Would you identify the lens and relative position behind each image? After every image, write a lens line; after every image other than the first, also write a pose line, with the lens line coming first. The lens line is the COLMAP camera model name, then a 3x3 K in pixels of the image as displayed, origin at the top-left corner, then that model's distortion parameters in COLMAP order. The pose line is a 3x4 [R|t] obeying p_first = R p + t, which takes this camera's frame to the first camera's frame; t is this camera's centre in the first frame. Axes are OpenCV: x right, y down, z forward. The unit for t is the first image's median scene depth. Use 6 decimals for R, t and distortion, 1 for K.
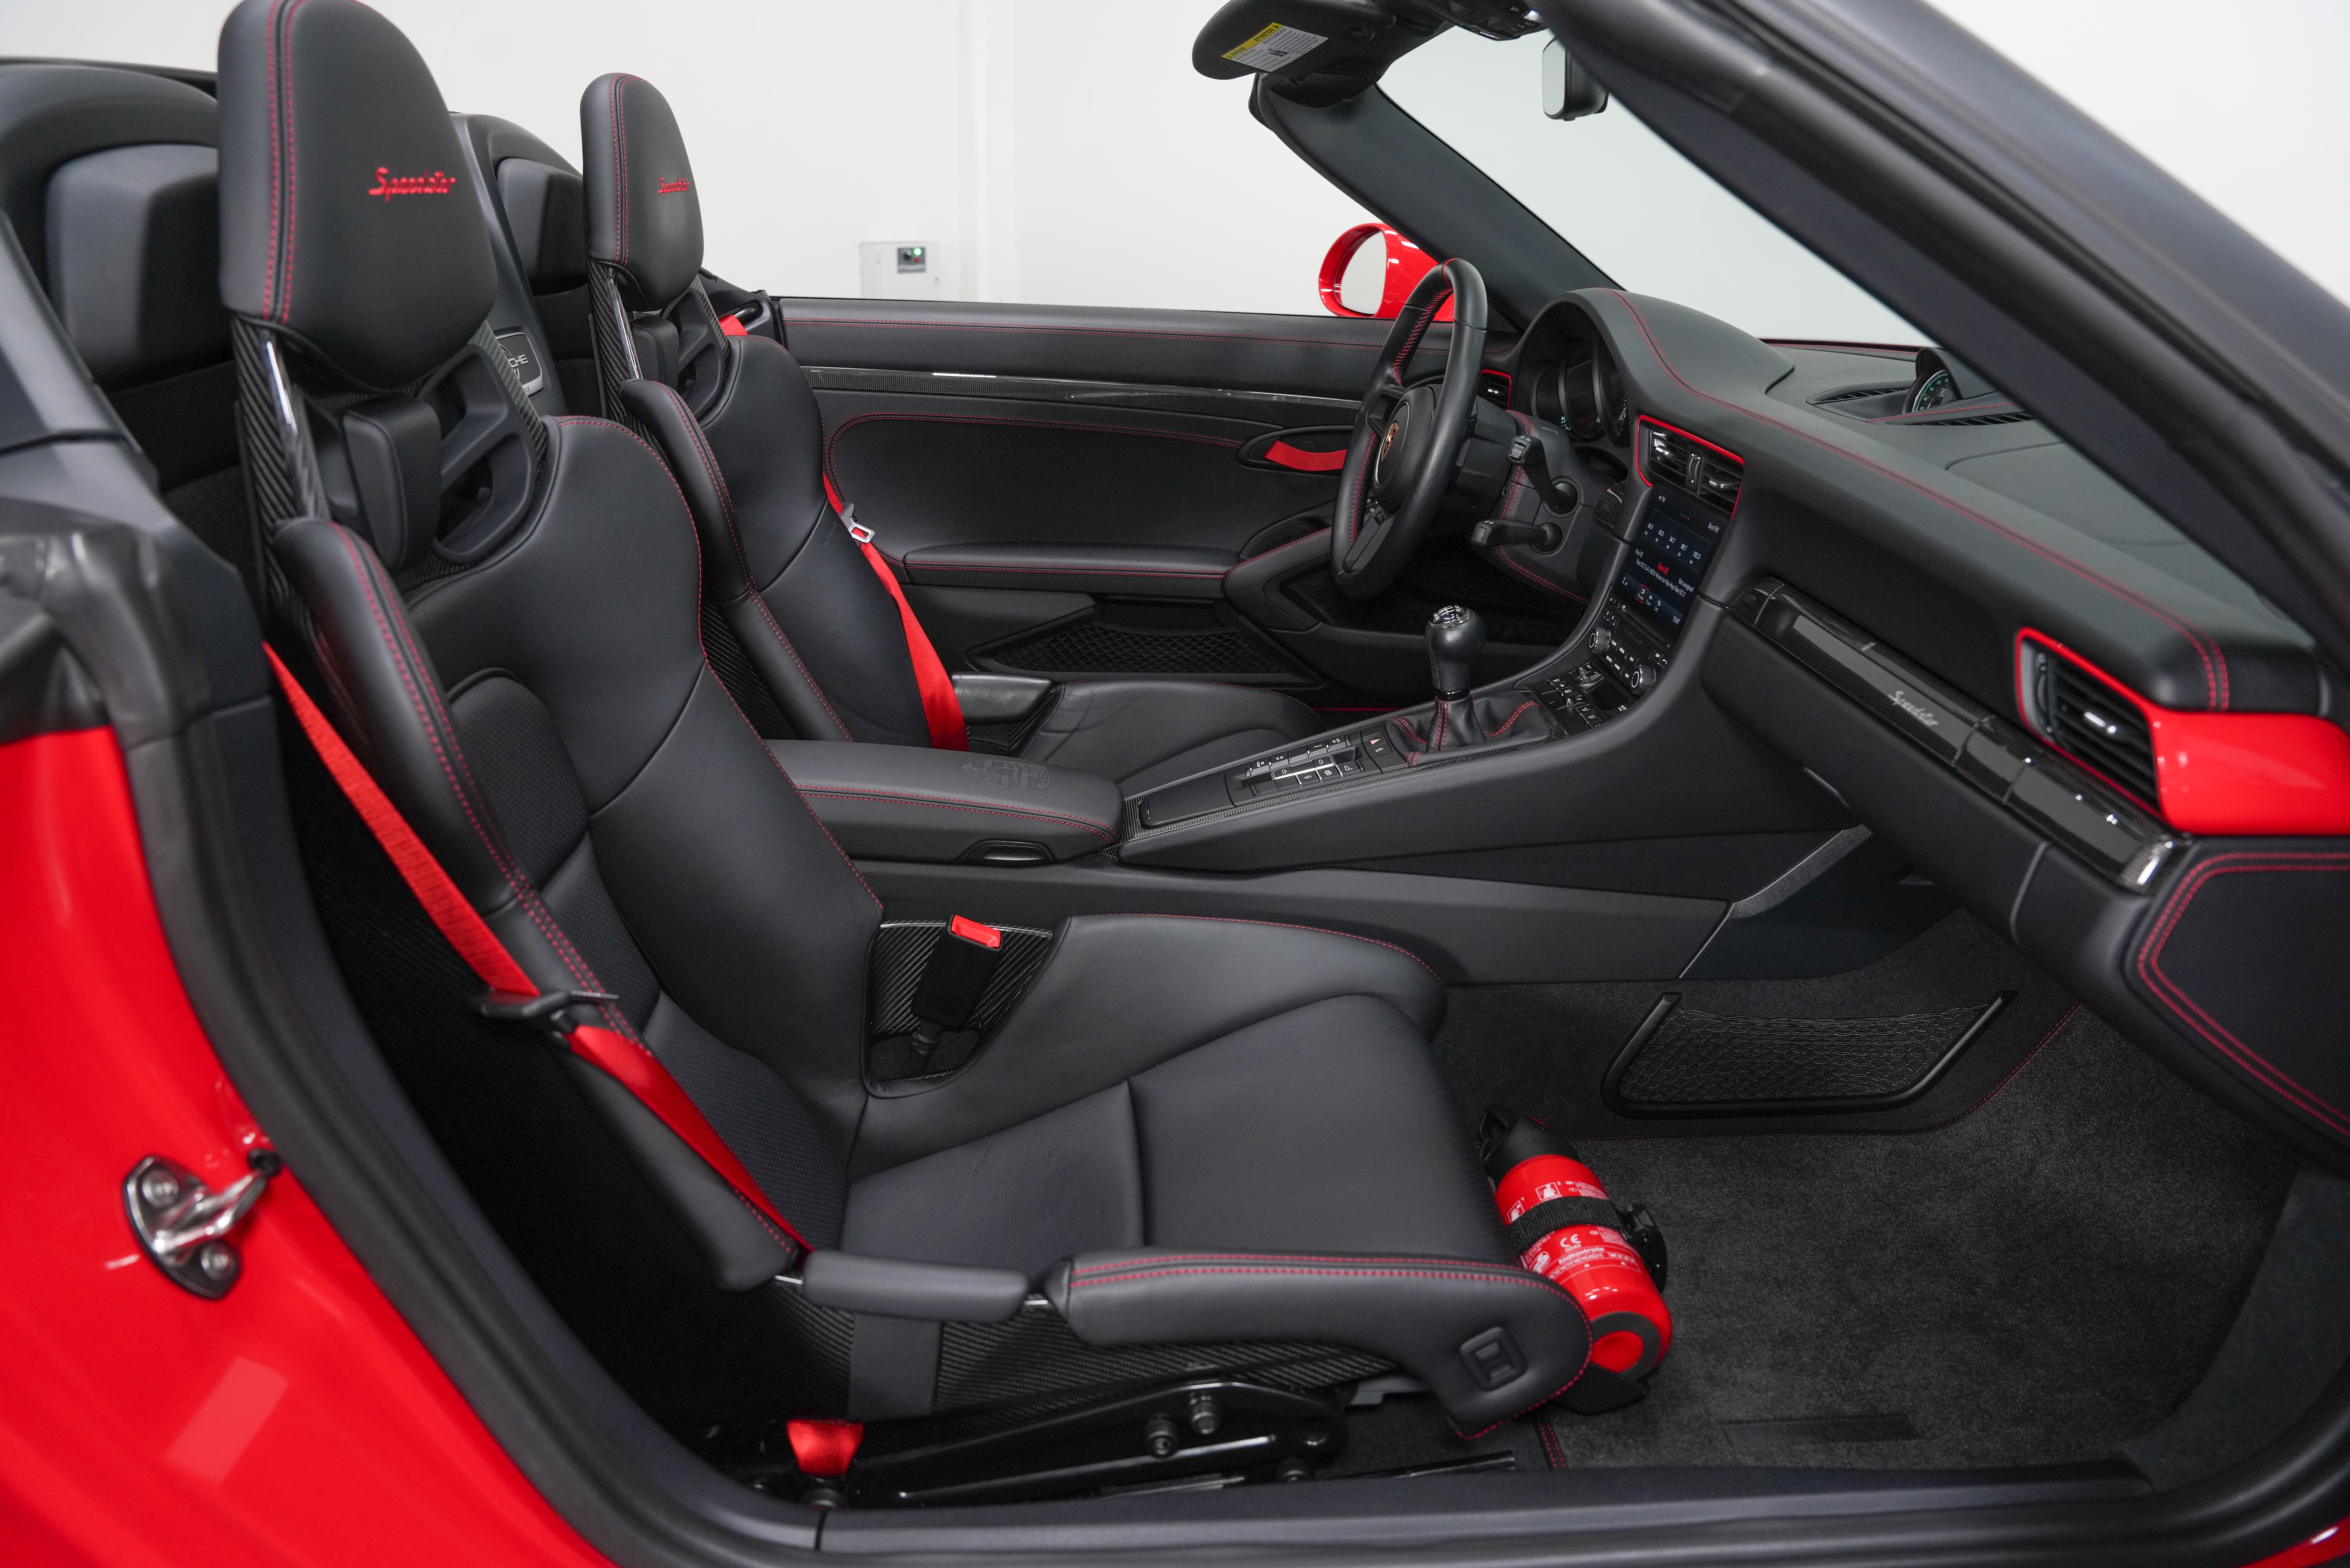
lens RADIAL K [[1609.9, 0, 1179.0], [0, 1609.9, 797.5], [0, 0, 1]] dist [-0.170169, 0.113629]
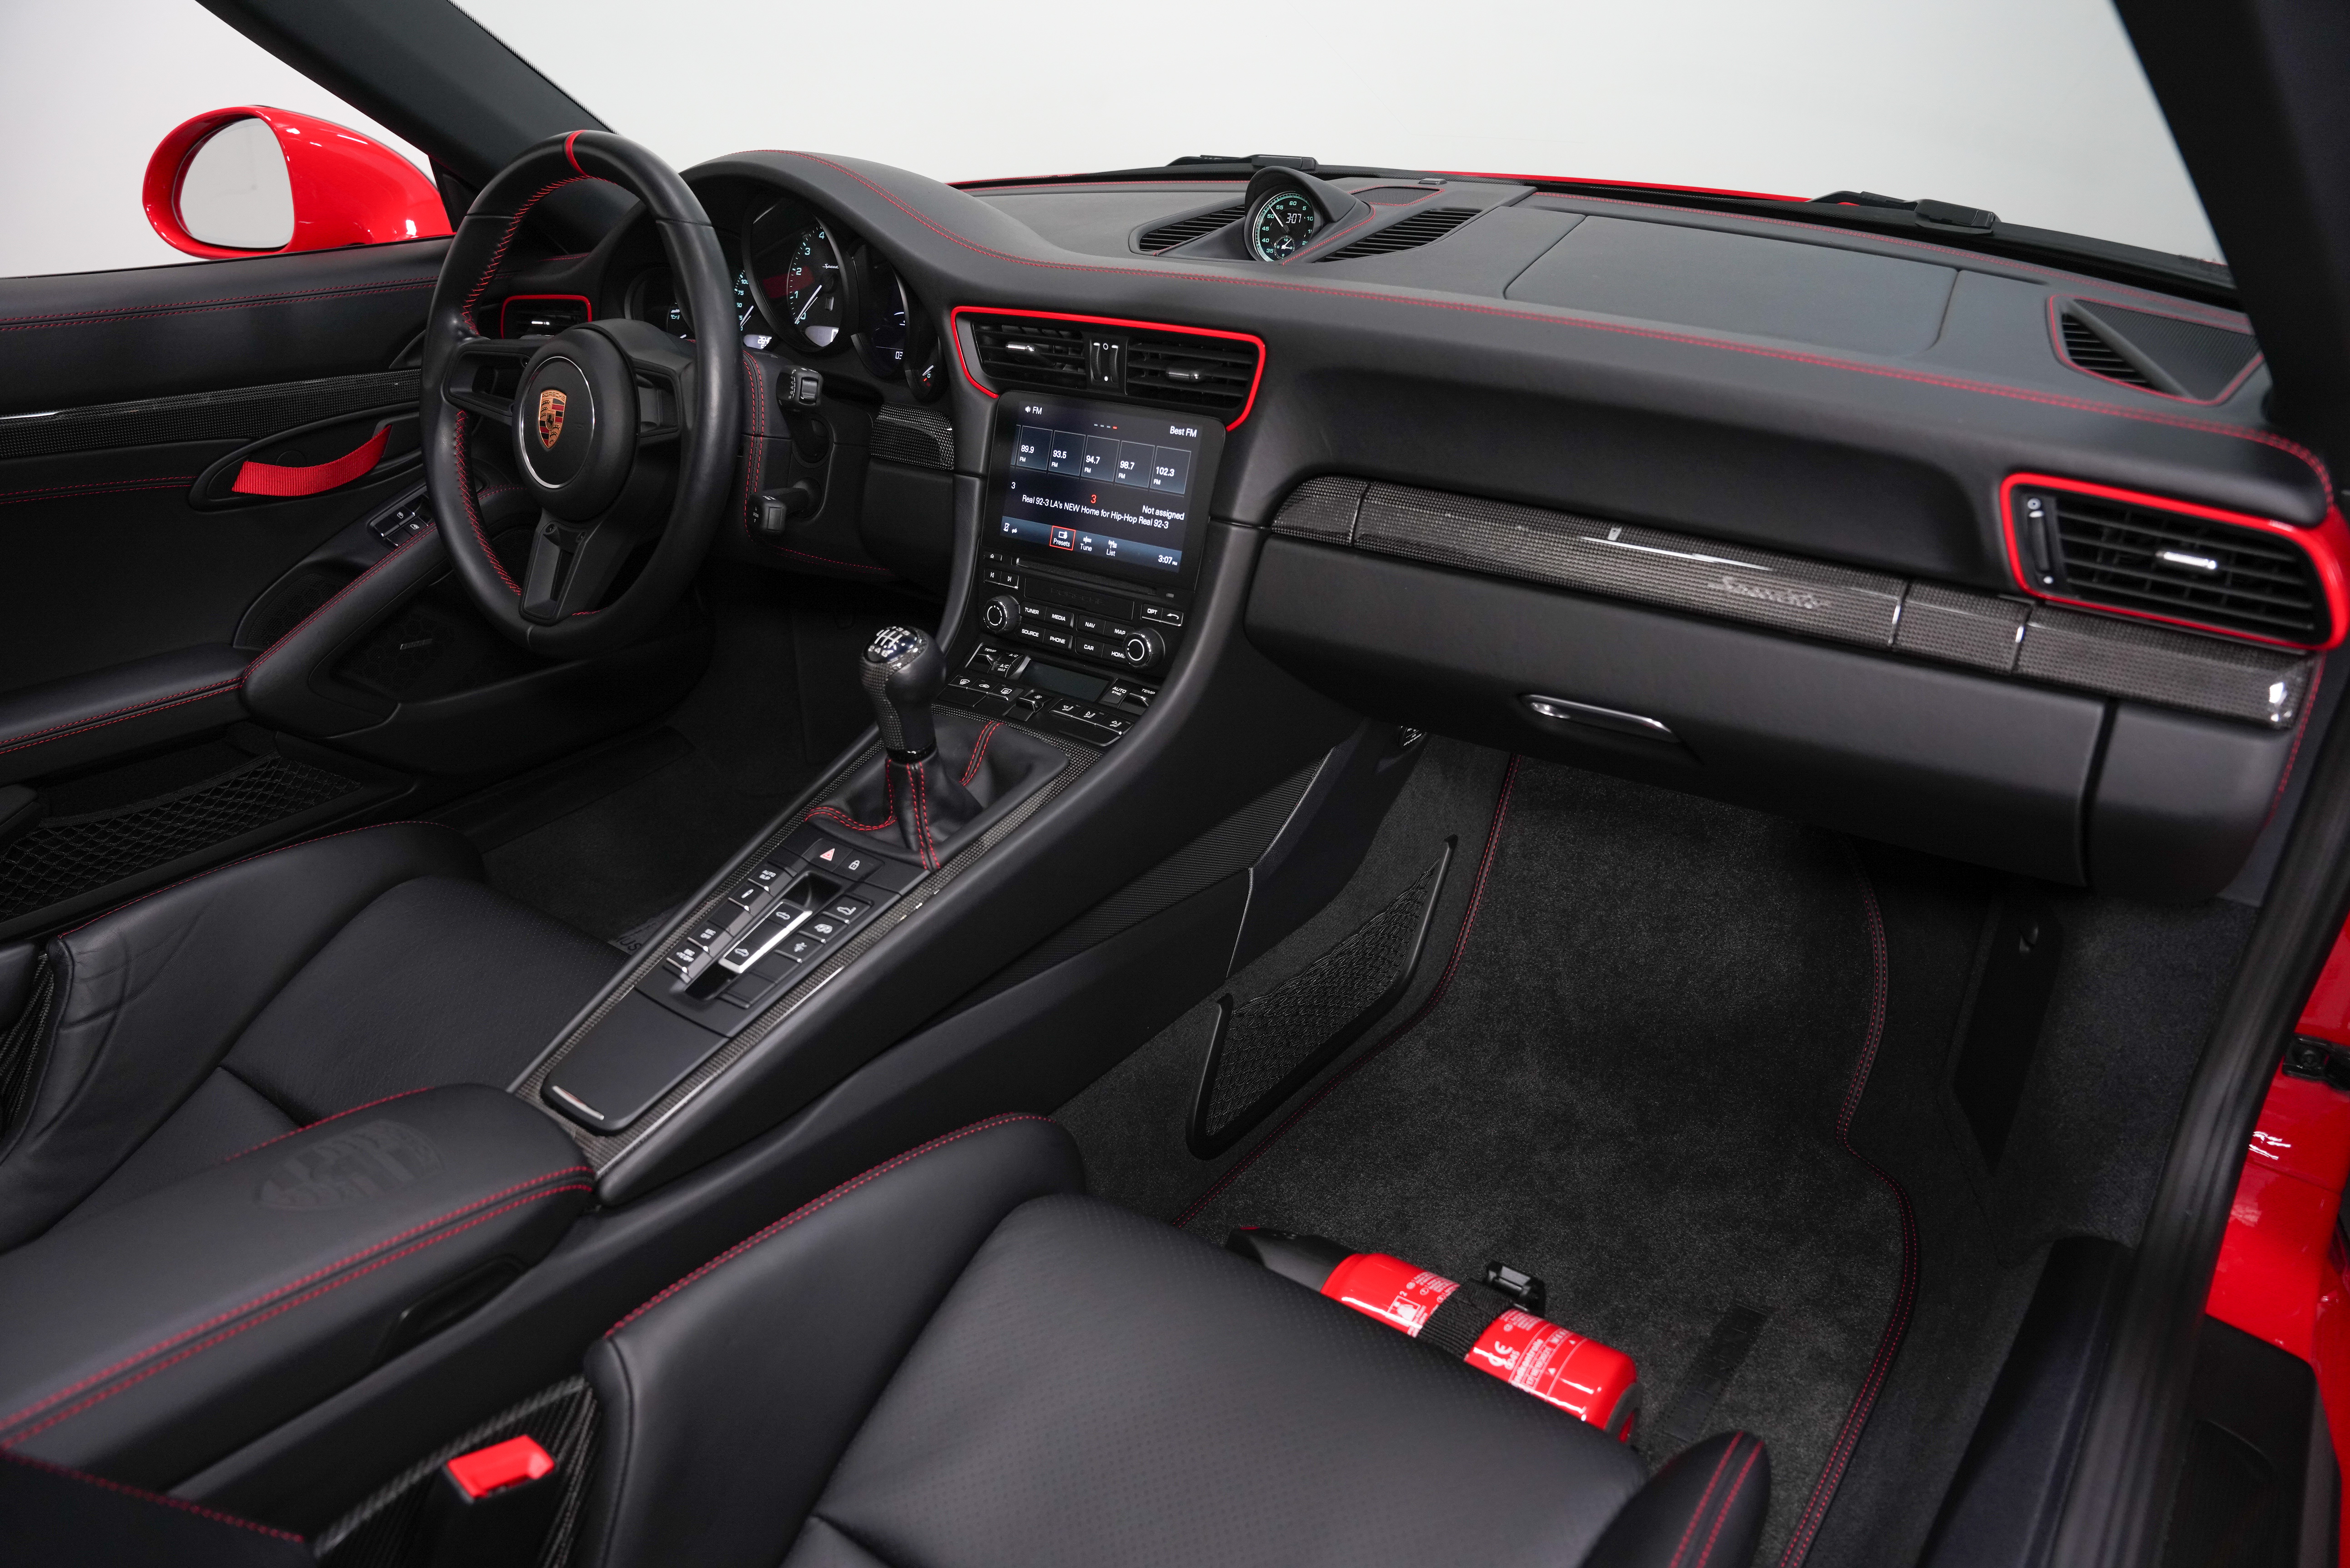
lens RADIAL K [[1626.5, 0, 1175.0], [0, 1626.5, 784.0], [0, 0, 1]] dist [-0.174633, 0.125335]
pose [[0.653016, -0.352681, 0.670214, -0.225678], [0.308594, 0.932066, 0.189799, -0.145547], [-0.691622, 0.082882, 0.717489, 0.407957]]
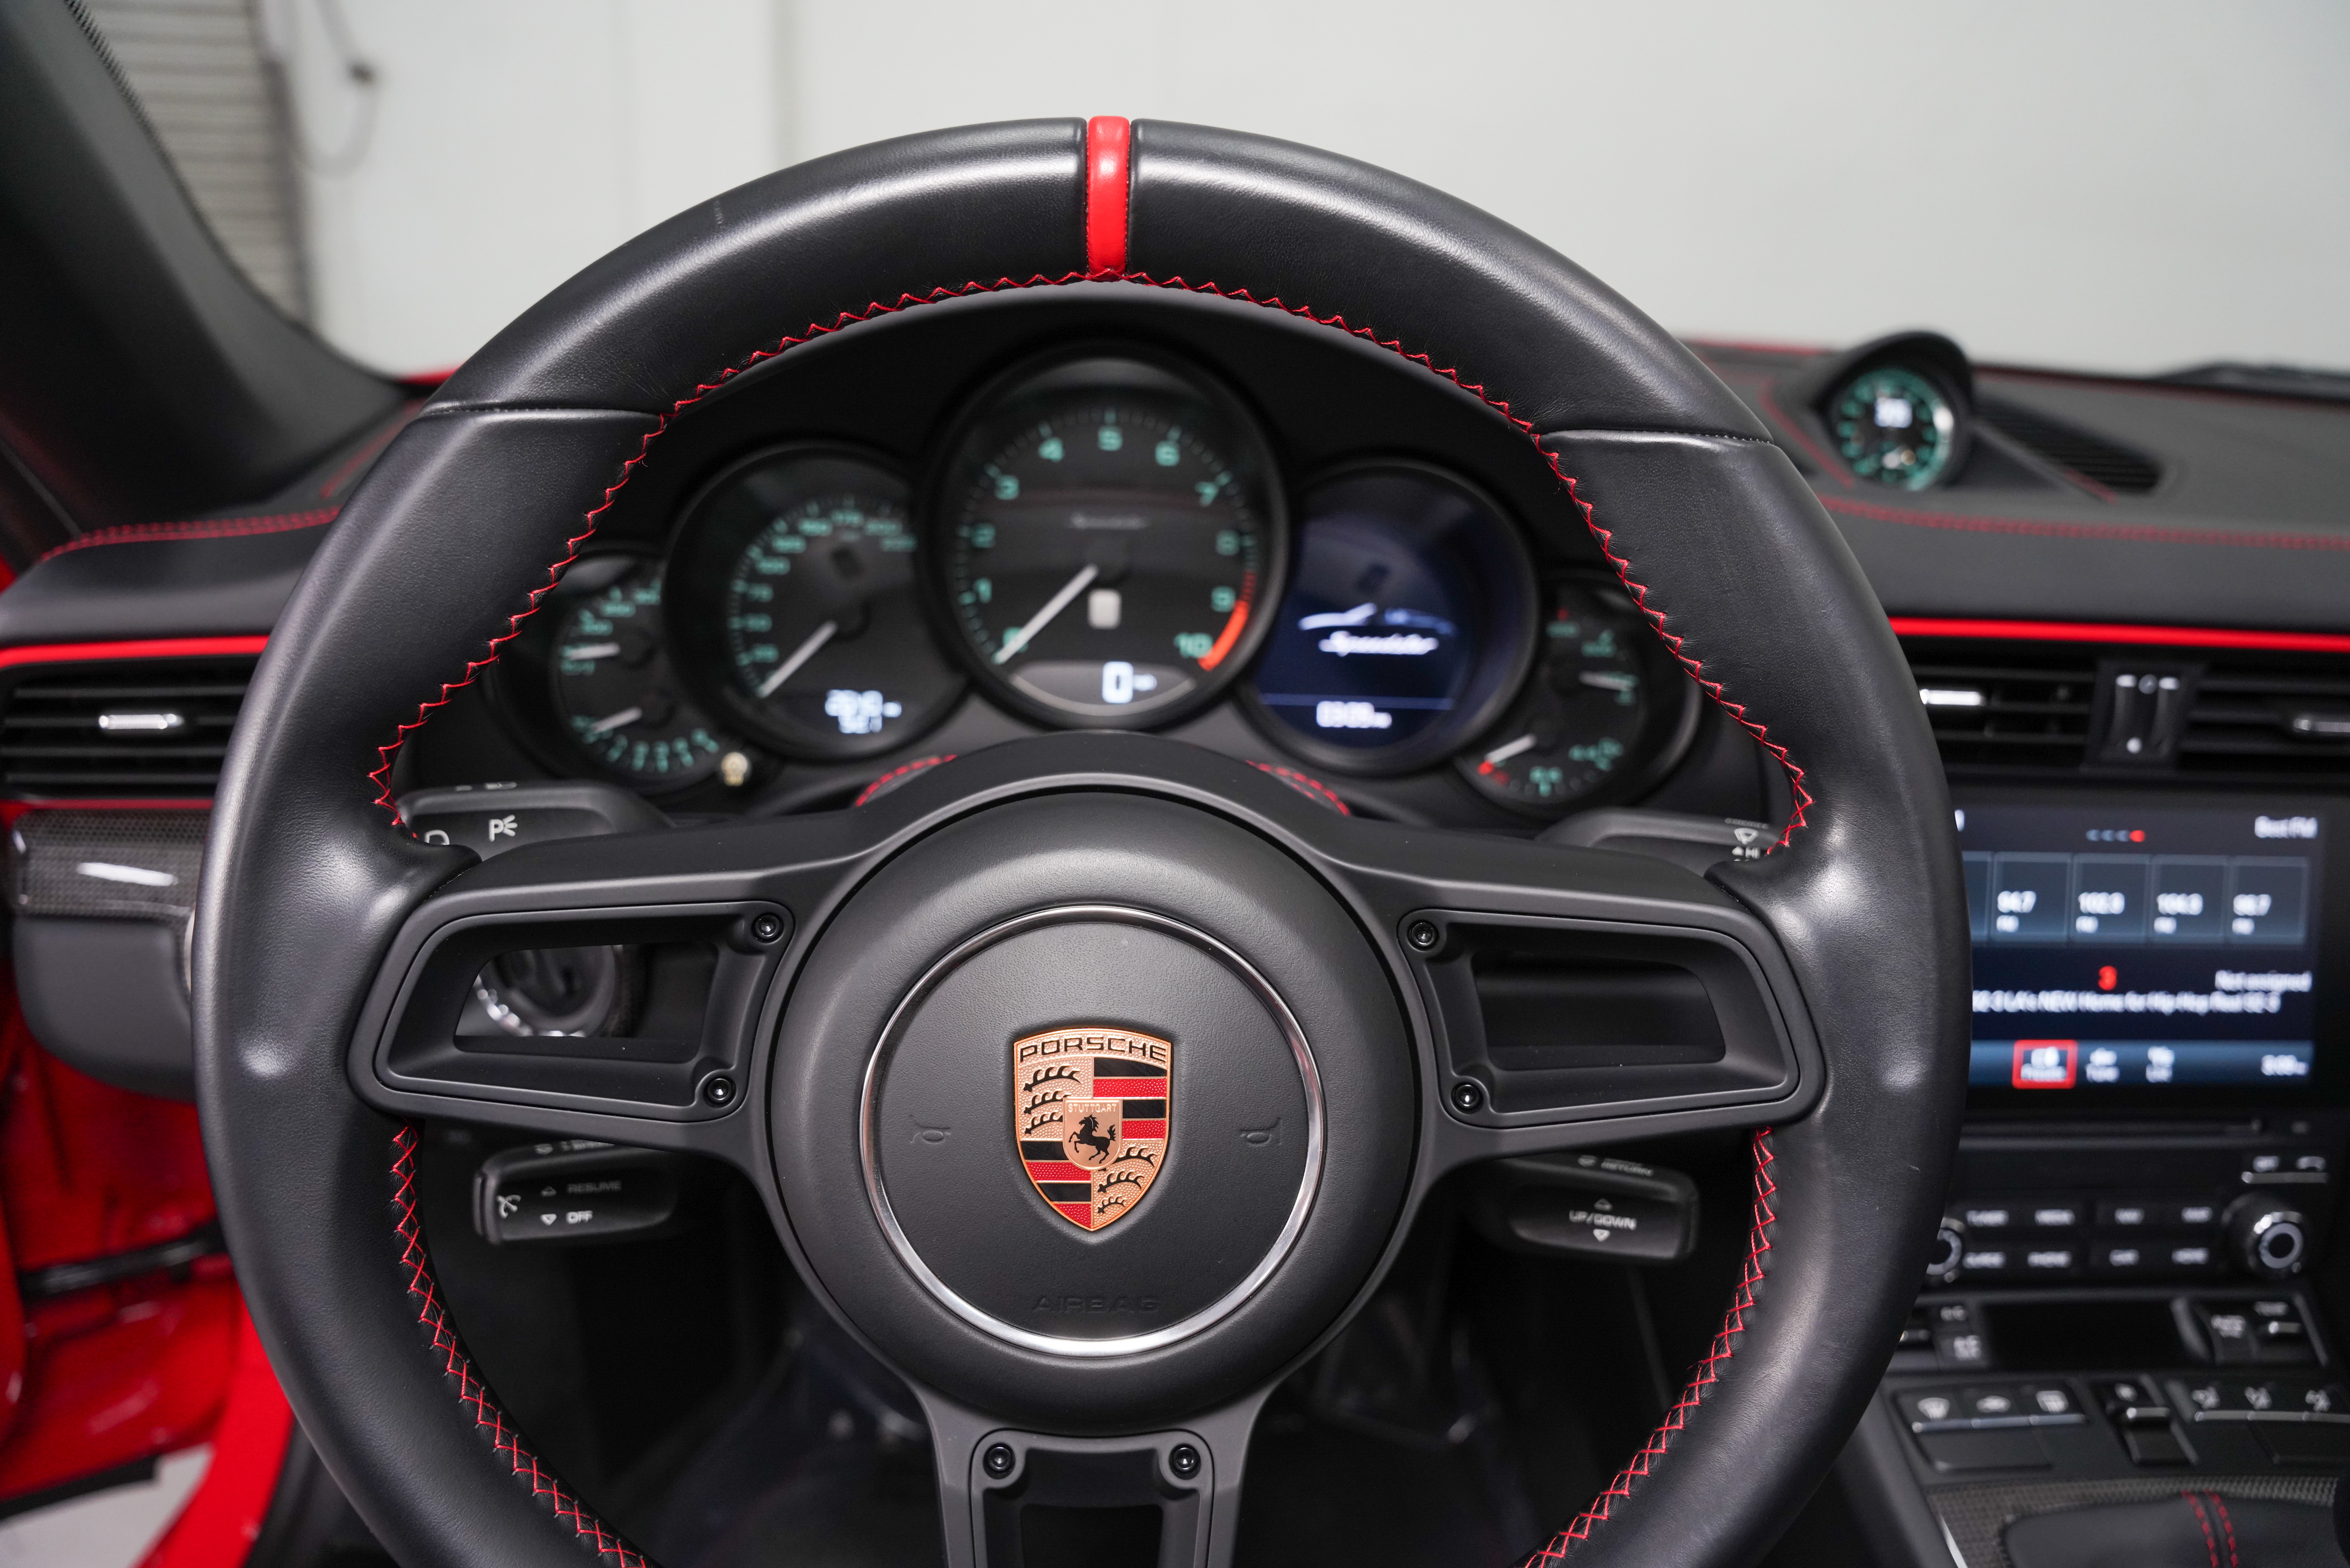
lens RADIAL K [[1609.8, 0, 1179.0], [0, 1609.8, 797.5], [0, 0, 1]] dist [-0.170169, 0.113629]
pose [[0.032345, -0.359937, 0.932416, -0.034267], [0.331070, 0.884095, 0.329800, -0.365570], [-0.943052, 0.298027, 0.147760, 1.093061]]
